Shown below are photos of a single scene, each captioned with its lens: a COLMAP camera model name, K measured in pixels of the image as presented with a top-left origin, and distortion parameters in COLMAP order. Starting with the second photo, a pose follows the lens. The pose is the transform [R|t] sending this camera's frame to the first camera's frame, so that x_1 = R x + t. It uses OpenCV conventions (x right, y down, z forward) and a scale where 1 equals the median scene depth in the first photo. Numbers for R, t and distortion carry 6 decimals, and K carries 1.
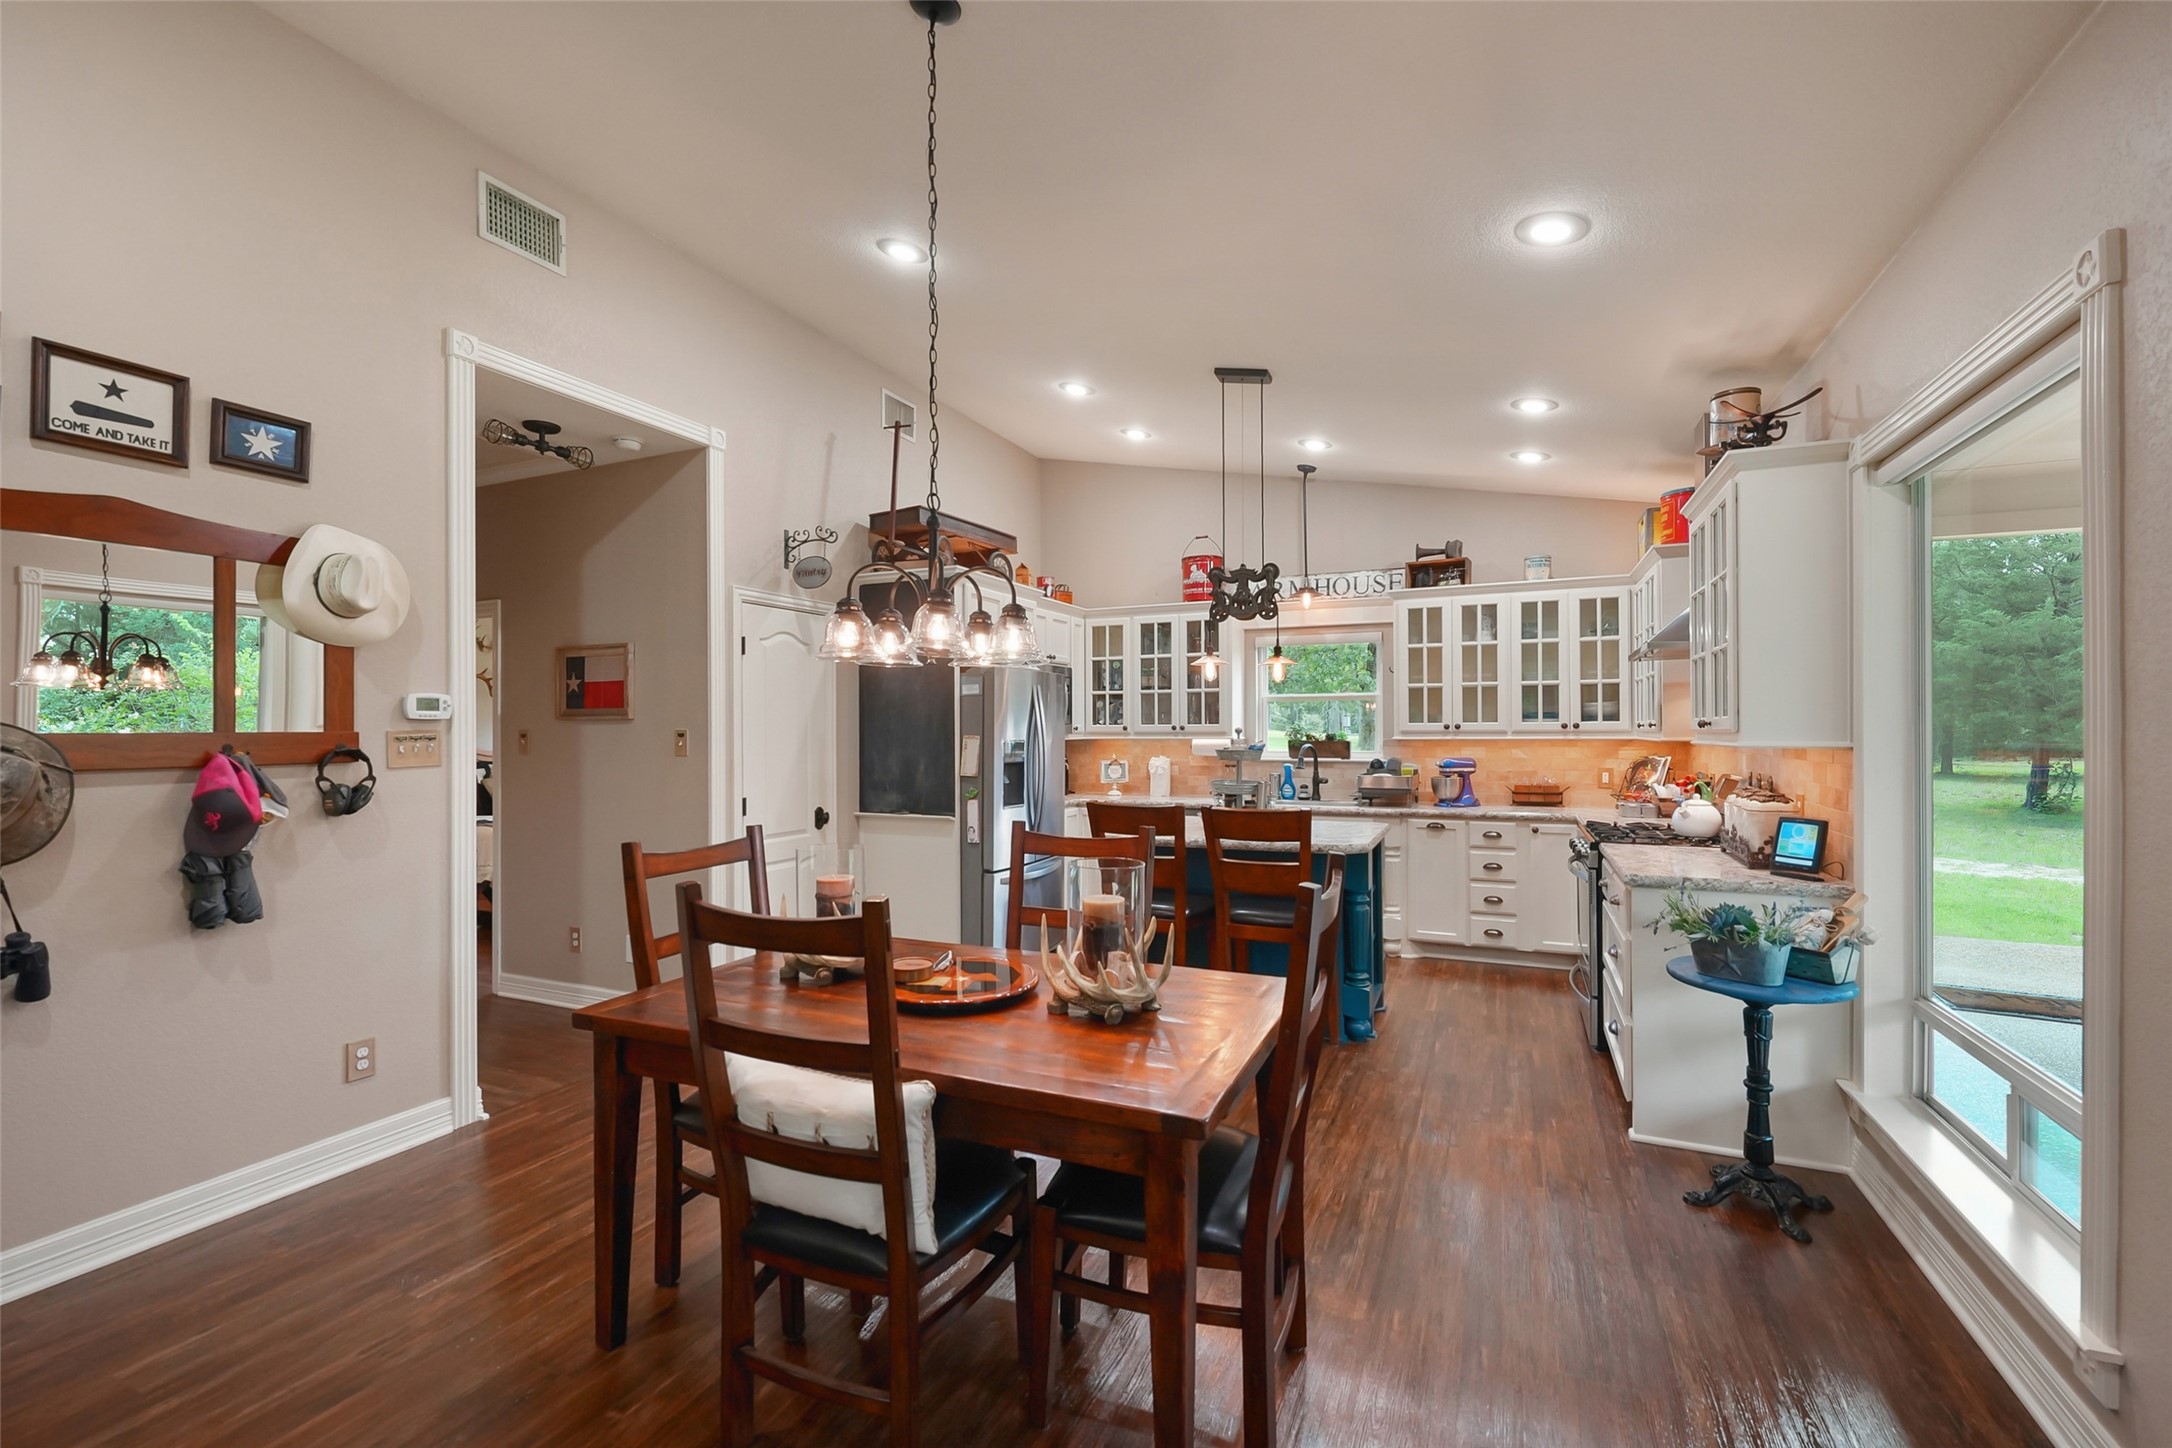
lens RADIAL K [[949.2, 0, 1066.0], [0, 949.2, 725.5], [0, 0, 1]] dist [0.001760, 0.000063]
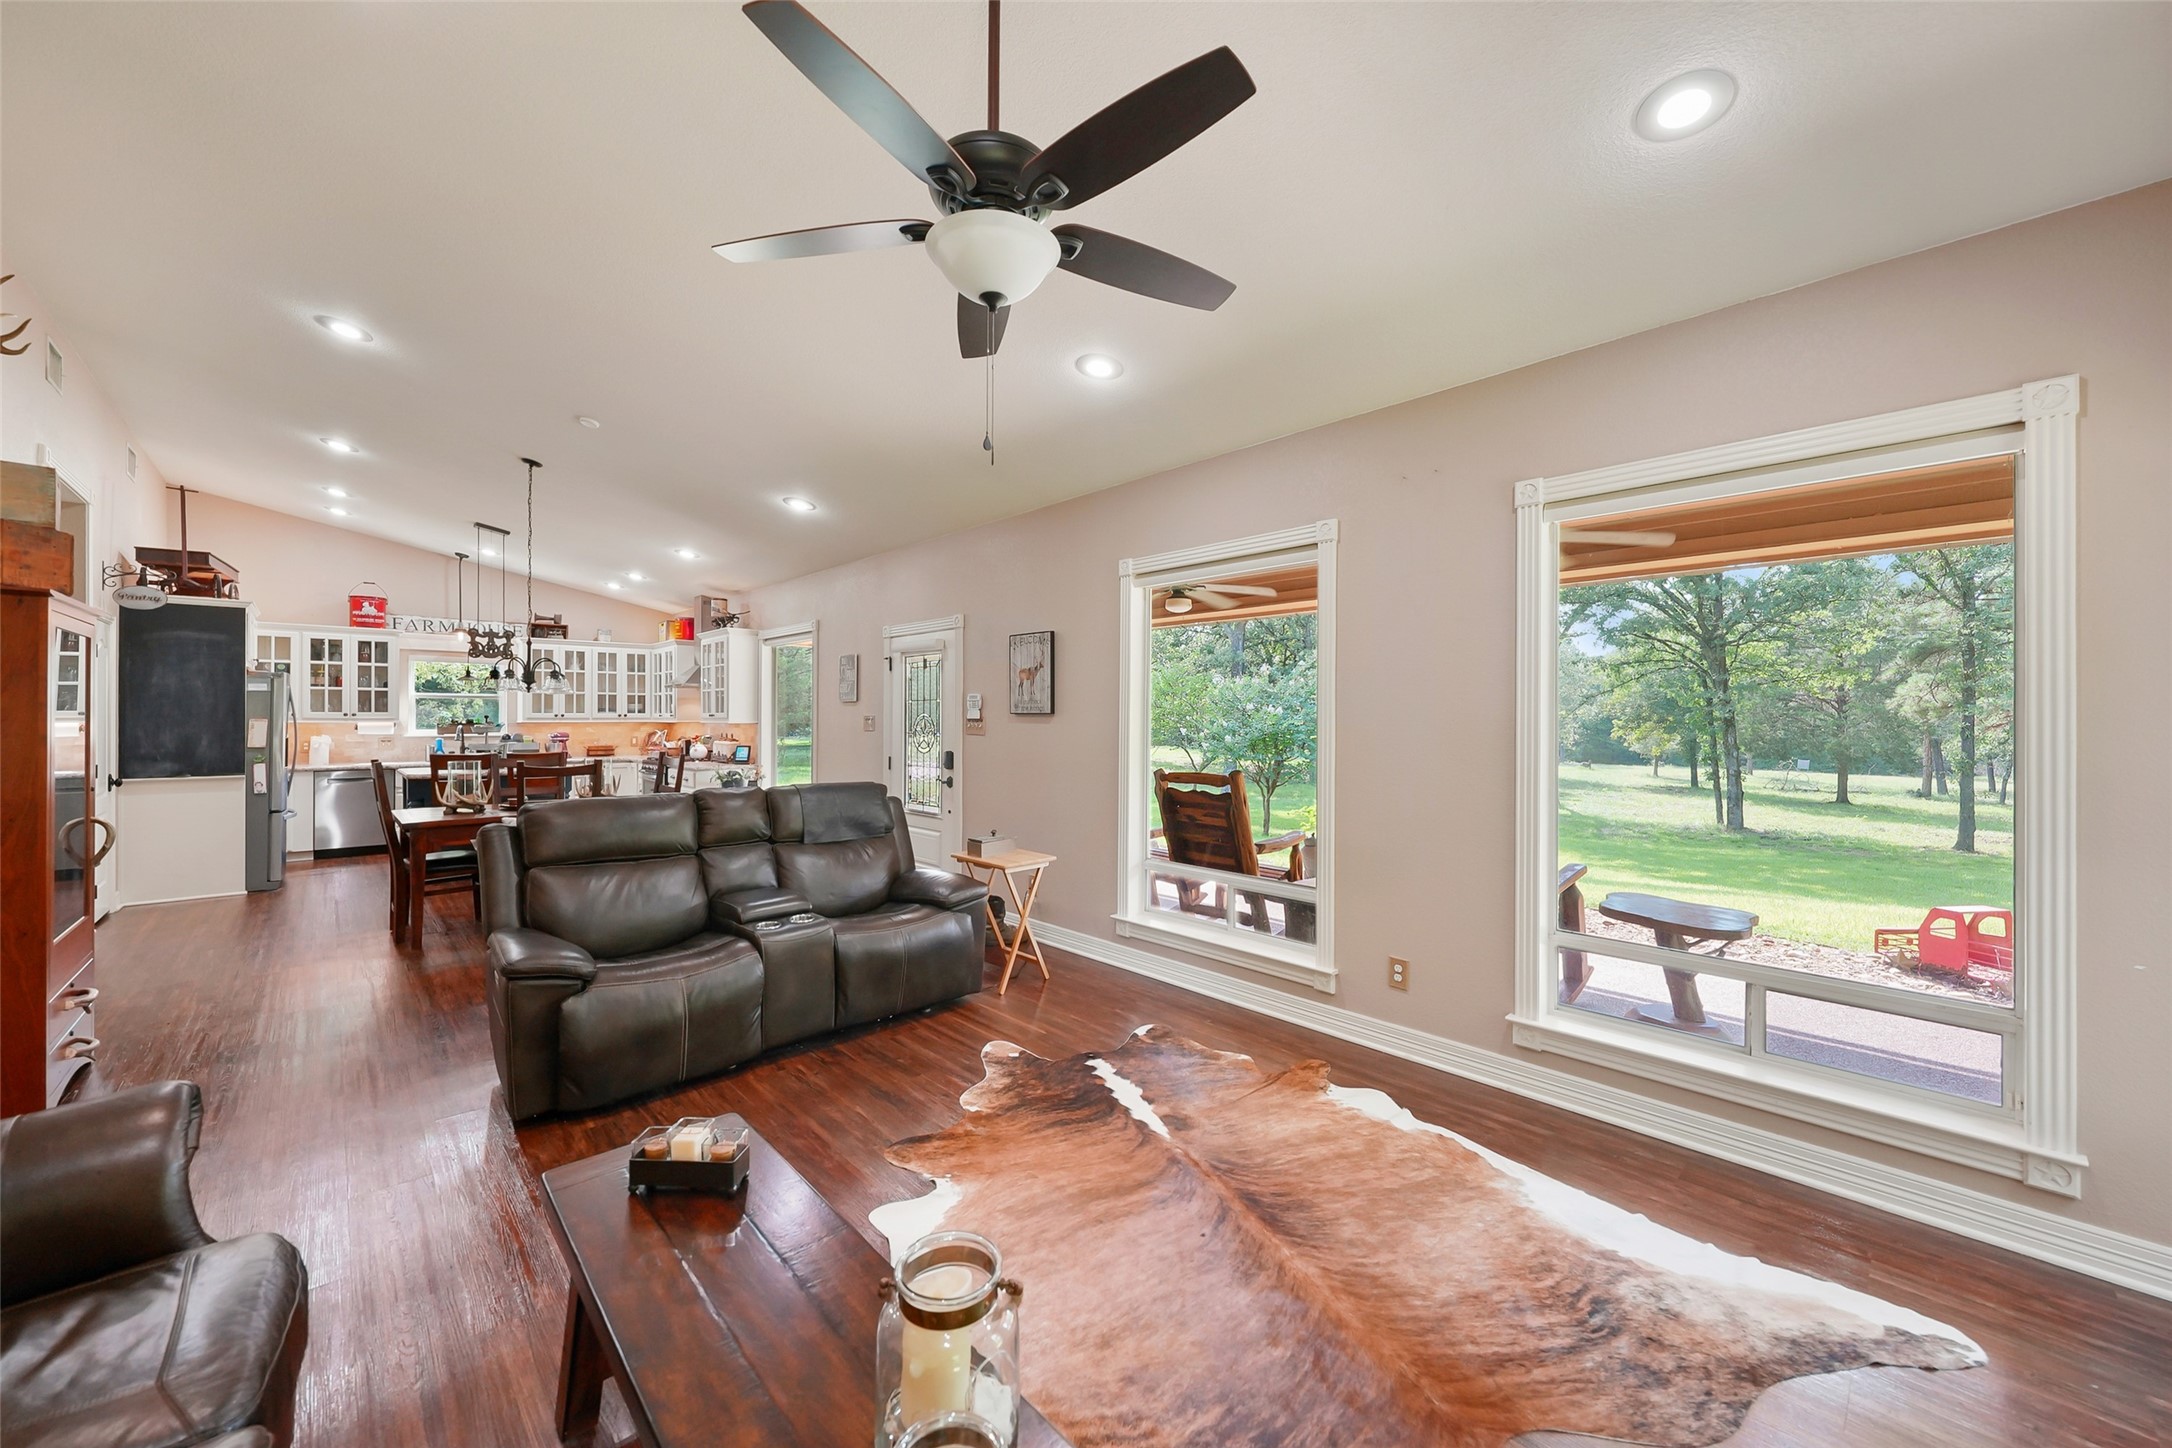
lens RADIAL K [[830.1, 0, 1083.5], [0, 830.1, 720.8], [0, 0, 1]] dist [0.001200, 0.000054]
pose [[0.391665, 0.001504, 0.920107, -0.715880], [-0.006558, 0.999978, 0.001157, 0.003424], [-0.920085, -0.006488, 0.391666, -0.604365]]
